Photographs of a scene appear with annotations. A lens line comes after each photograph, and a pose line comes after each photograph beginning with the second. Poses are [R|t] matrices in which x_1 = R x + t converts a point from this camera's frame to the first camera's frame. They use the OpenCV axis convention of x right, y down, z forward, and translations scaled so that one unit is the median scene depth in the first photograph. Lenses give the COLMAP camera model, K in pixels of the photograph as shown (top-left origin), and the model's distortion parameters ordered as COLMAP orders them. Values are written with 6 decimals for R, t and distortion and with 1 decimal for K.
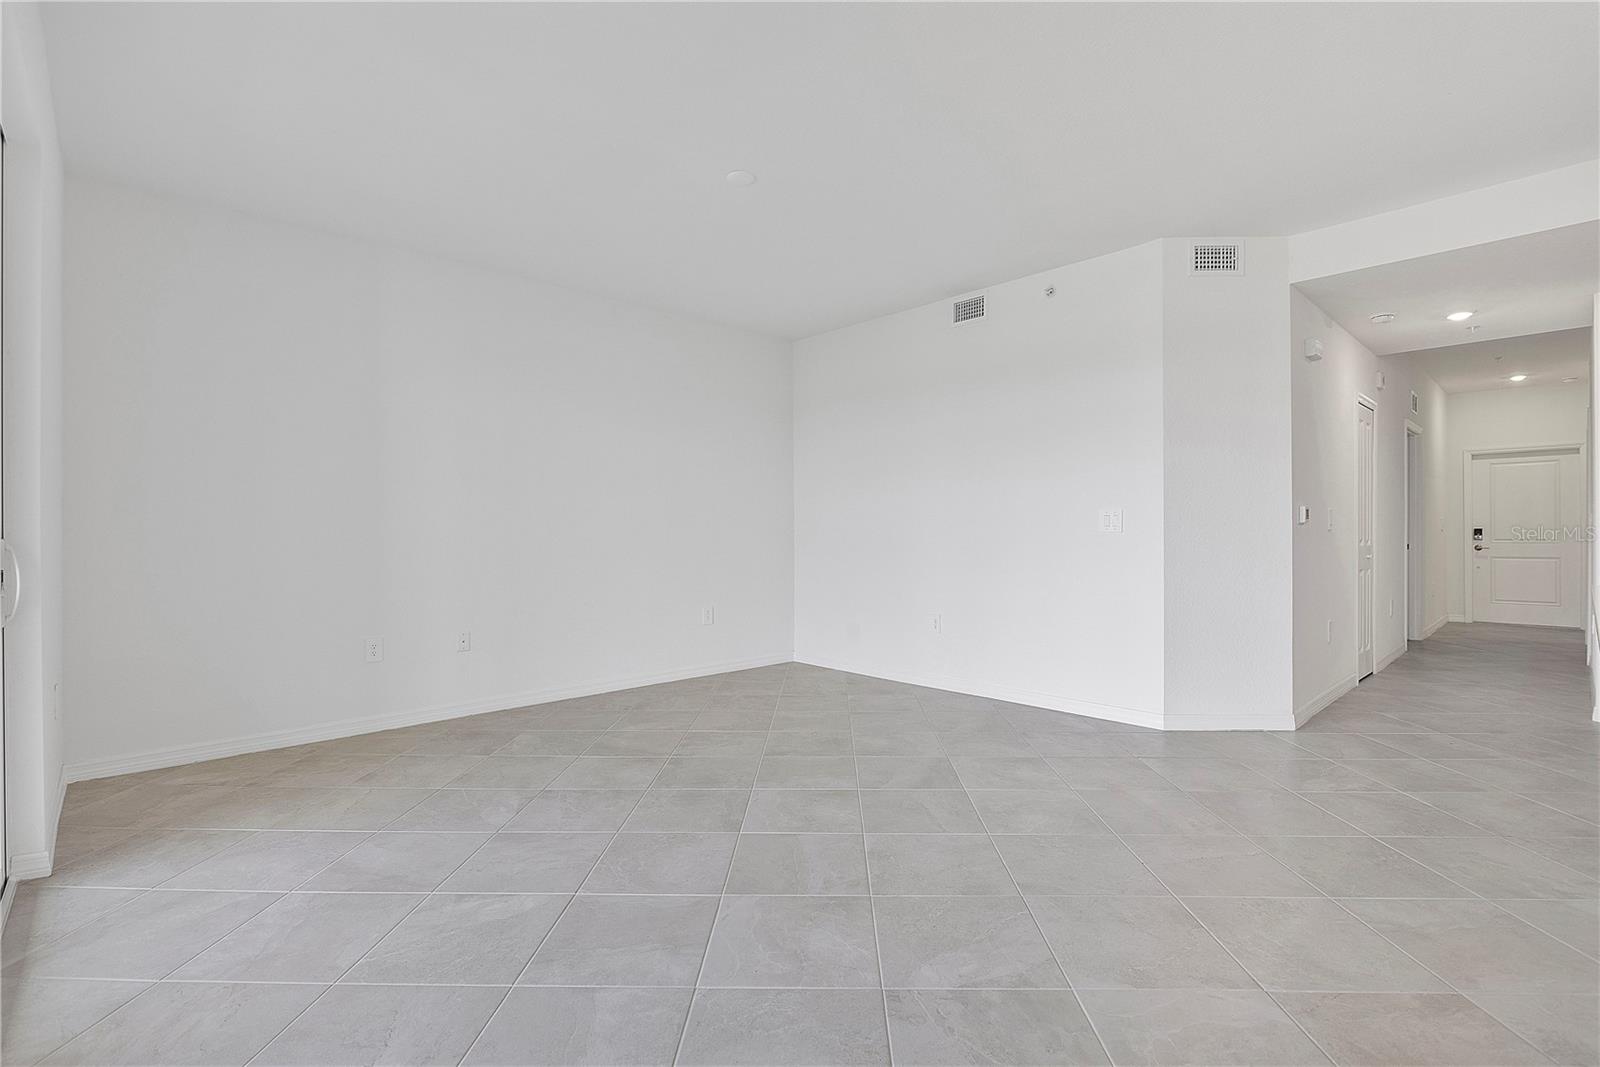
lens RADIAL K [[738.1, 0, 798.9], [0, 738.1, 534.6], [0, 0, 1]] dist [0.002646, -0.002386]
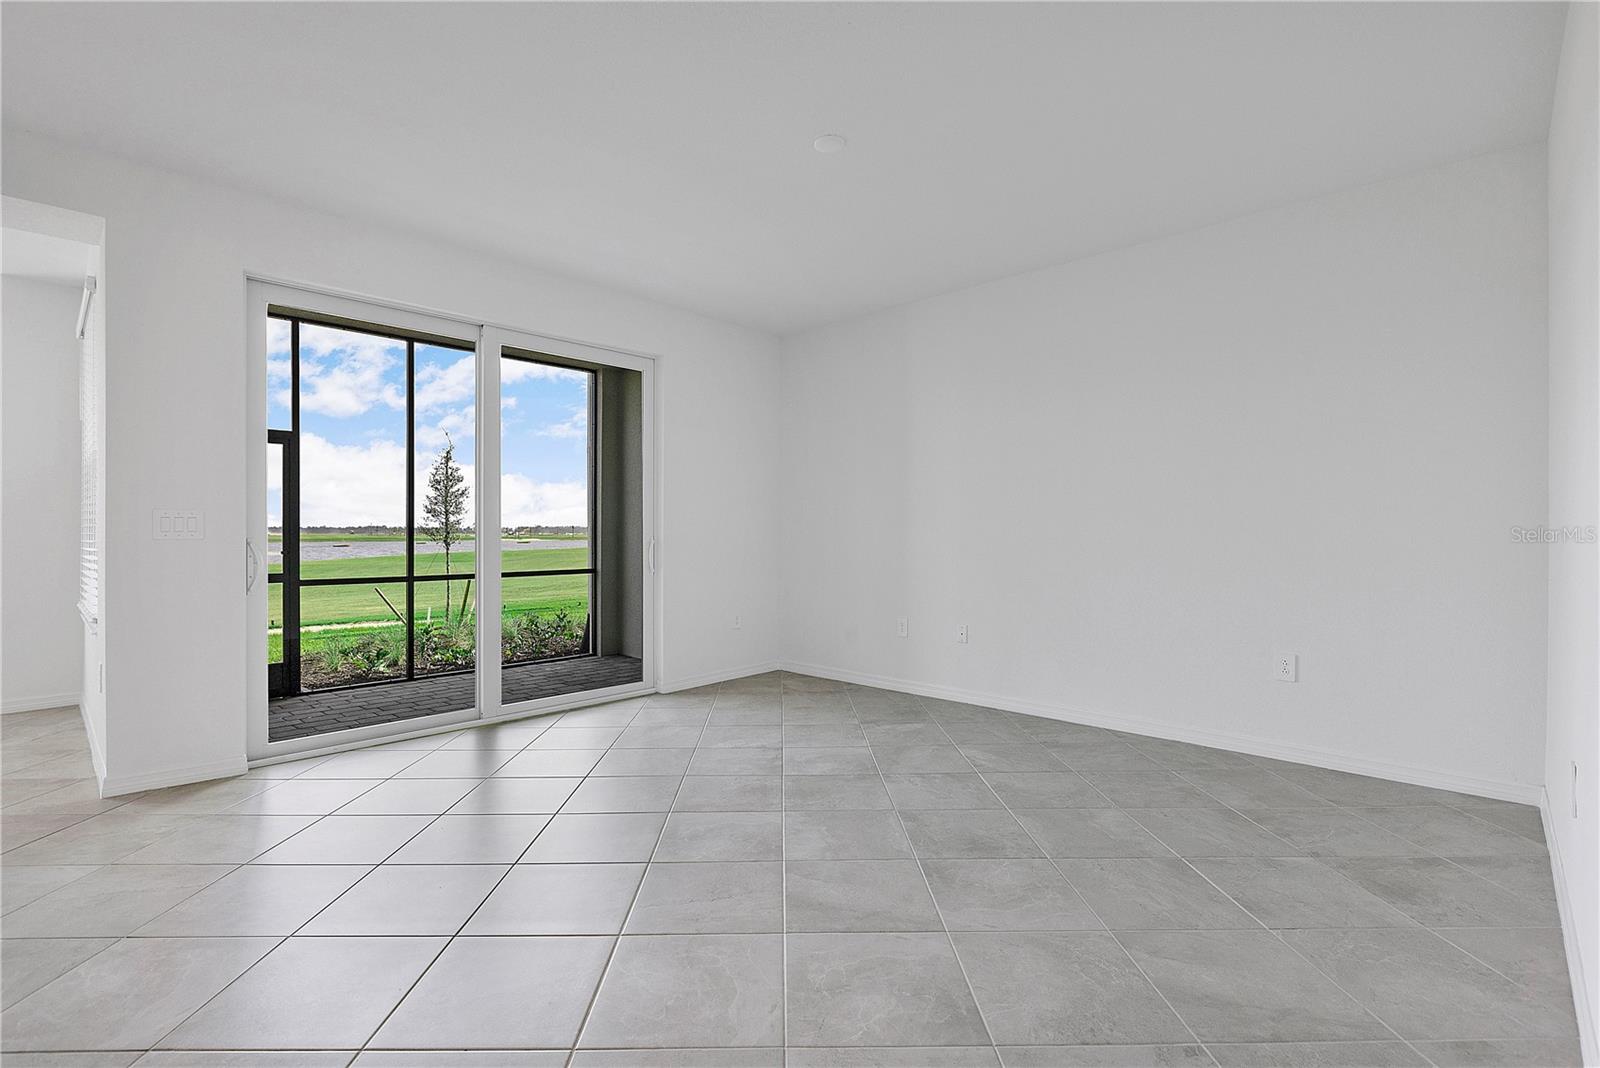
lens RADIAL K [[738.1, 0, 796.7], [0, 738.1, 533.5], [0, 0, 1]] dist [0.002646, -0.002386]
pose [[0.041445, 0.001871, -0.999139, 0.802023], [-0.002932, 0.999994, 0.001751, -0.007787], [0.999136, 0.002857, 0.041450, 0.900188]]
